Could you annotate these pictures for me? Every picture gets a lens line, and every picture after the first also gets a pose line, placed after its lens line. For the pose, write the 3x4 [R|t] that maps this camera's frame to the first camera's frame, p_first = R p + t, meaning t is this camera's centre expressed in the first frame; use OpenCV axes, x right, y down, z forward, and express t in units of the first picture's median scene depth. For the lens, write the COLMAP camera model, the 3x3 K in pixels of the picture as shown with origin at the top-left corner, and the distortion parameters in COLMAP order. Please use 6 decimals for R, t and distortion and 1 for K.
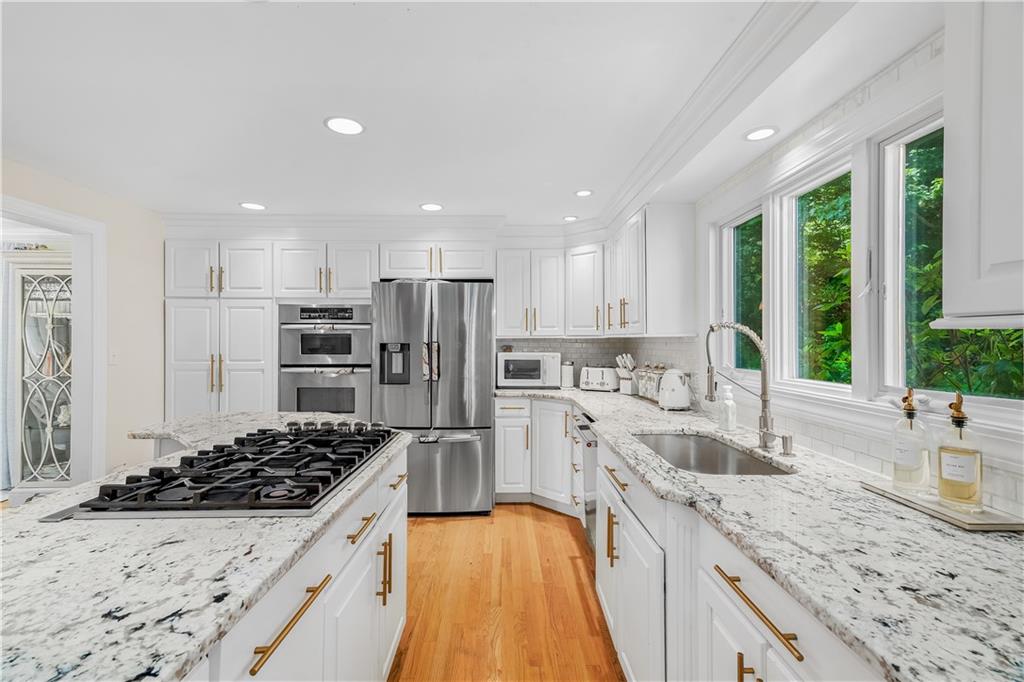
lens RADIAL K [[458.2, 0, 511.6], [0, 458.2, 342.0], [0, 0, 1]] dist [0.003243, 0.000083]
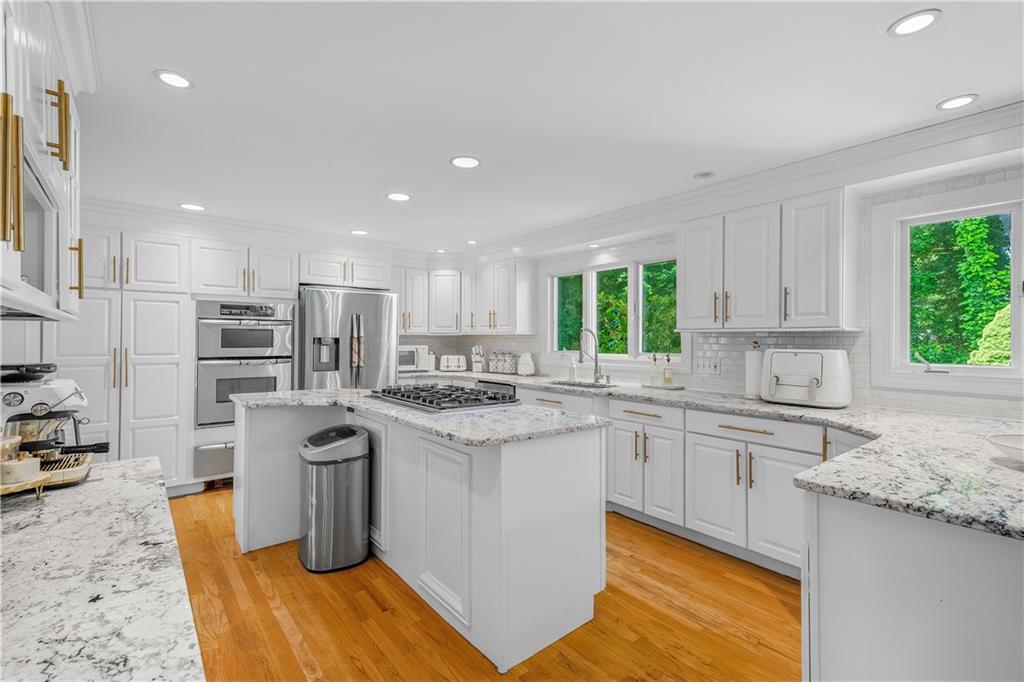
lens RADIAL K [[458.2, 0, 517.0], [0, 458.2, 340.6], [0, 0, 1]] dist [0.003243, 0.000083]
pose [[0.785790, 0.001651, 0.618491, -0.579269], [-0.000480, 0.999998, -0.002060, 0.012401], [-0.618493, 0.001321, 0.785789, -0.274169]]
